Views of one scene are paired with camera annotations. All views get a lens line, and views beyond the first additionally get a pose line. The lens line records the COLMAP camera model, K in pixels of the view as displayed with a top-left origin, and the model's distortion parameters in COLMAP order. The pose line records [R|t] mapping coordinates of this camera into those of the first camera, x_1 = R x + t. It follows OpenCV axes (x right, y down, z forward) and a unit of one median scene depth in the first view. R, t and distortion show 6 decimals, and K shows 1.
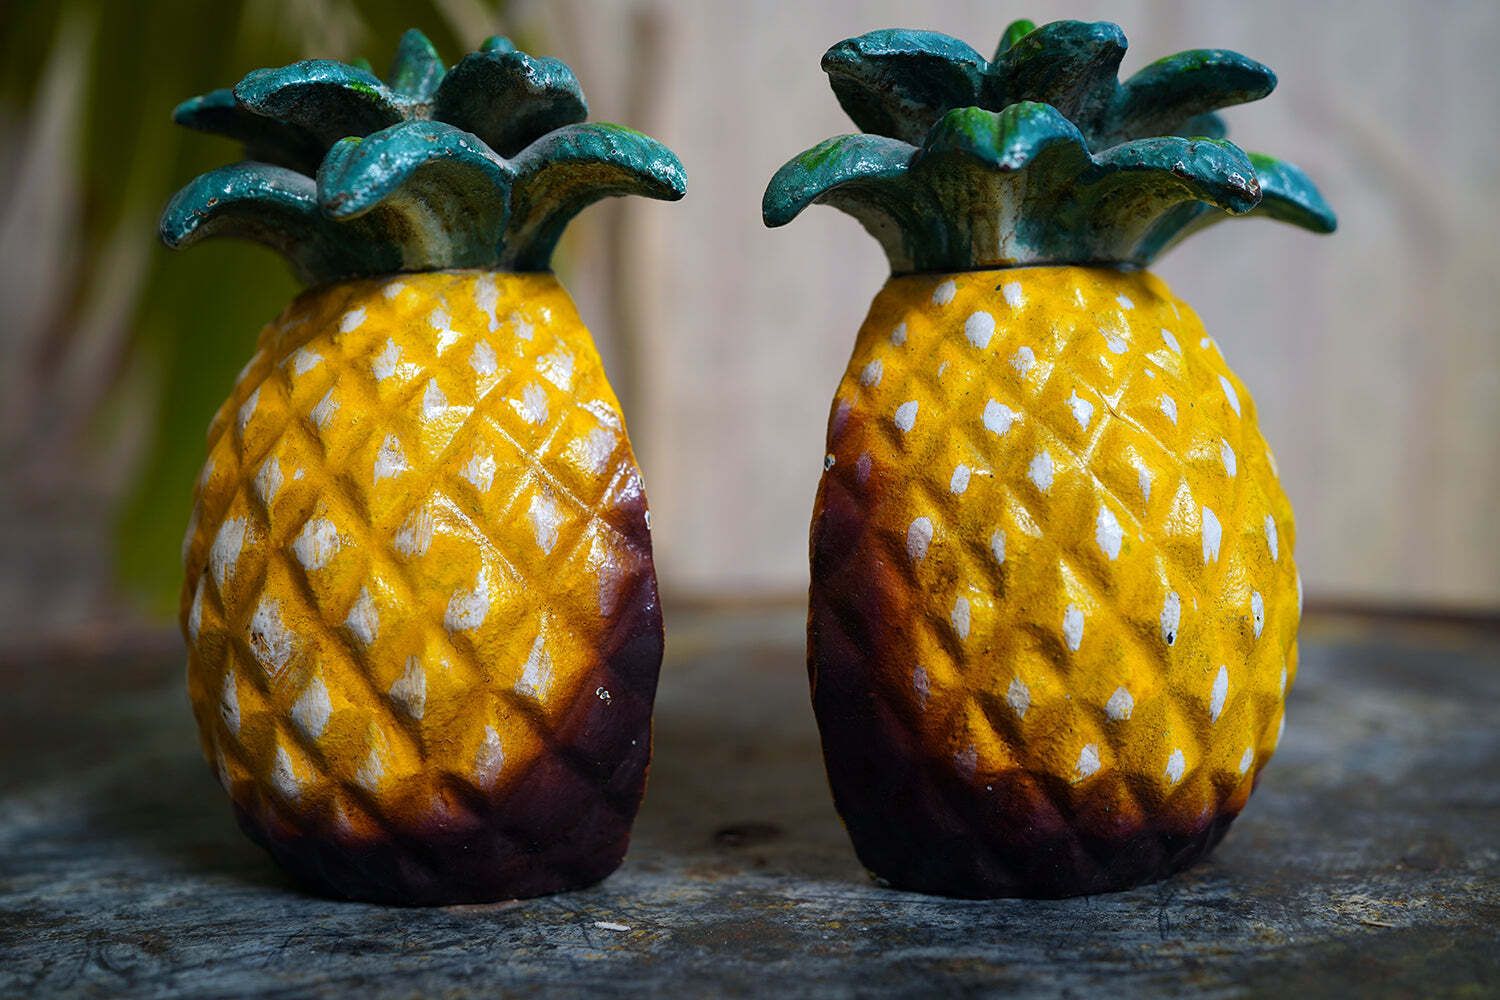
lens RADIAL K [[1566.1, 0, 753.3], [0, 1566.1, 486.5], [0, 0, 1]] dist [0.032804, 0.000000]
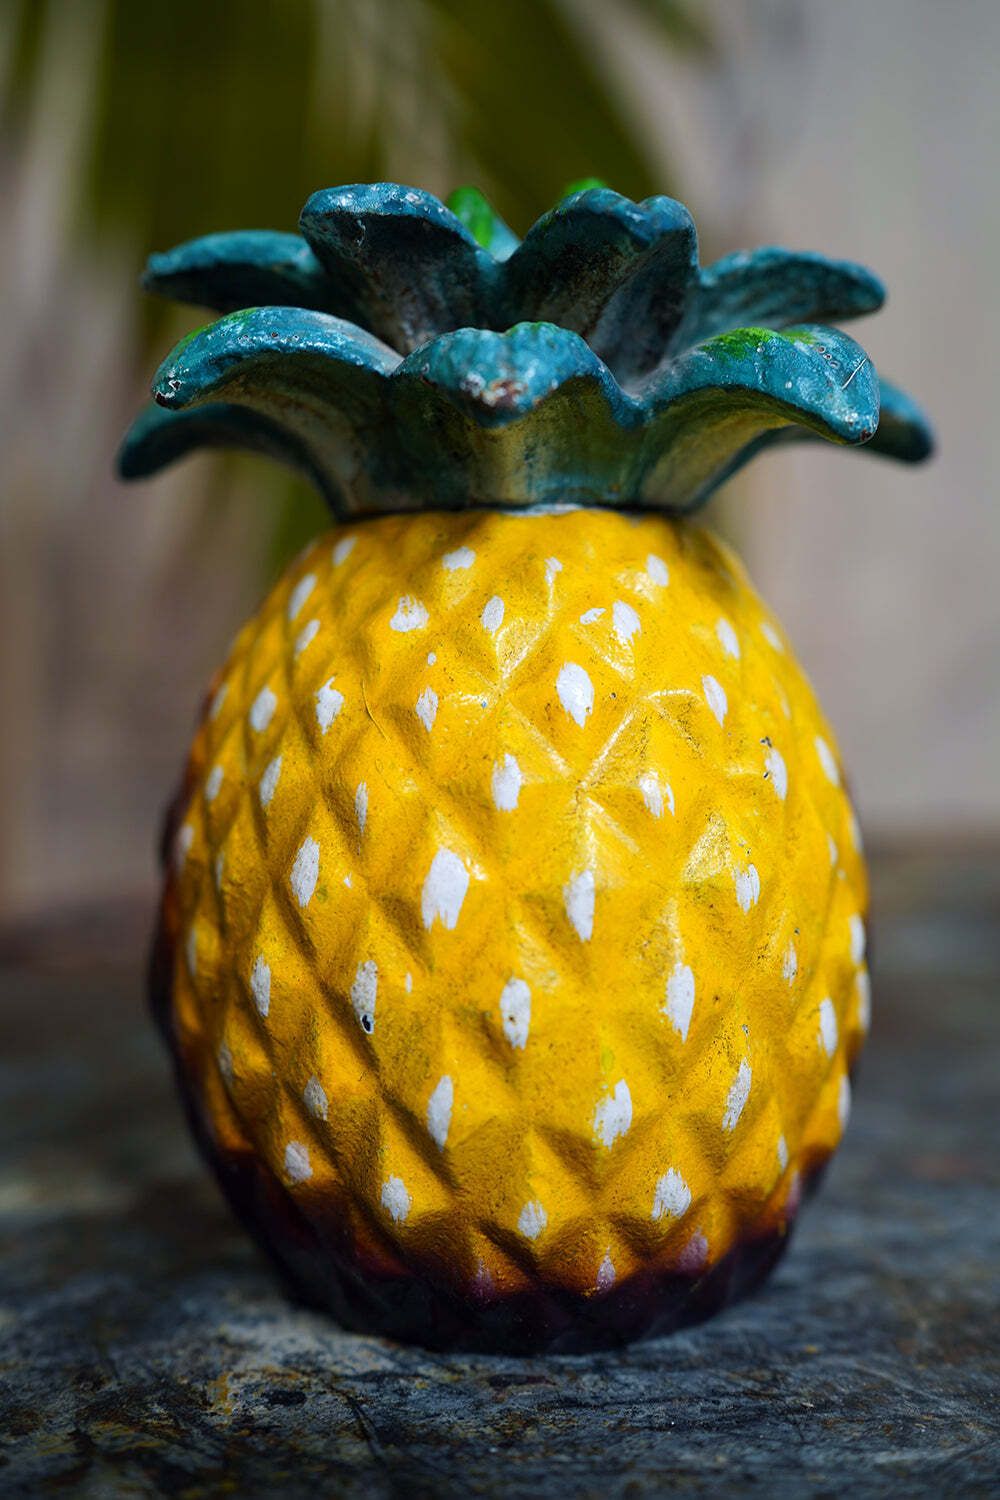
lens RADIAL K [[1566.1, 0, 504.0], [0, 1566.1, 740.9], [0, 0, 1]] dist [0.032804, 0.000000]
pose [[0.739117, 0.061156, -0.670795, 0.772340], [-0.048879, 0.998114, 0.037139, -0.063088], [0.671801, 0.005337, 0.740713, 0.487159]]
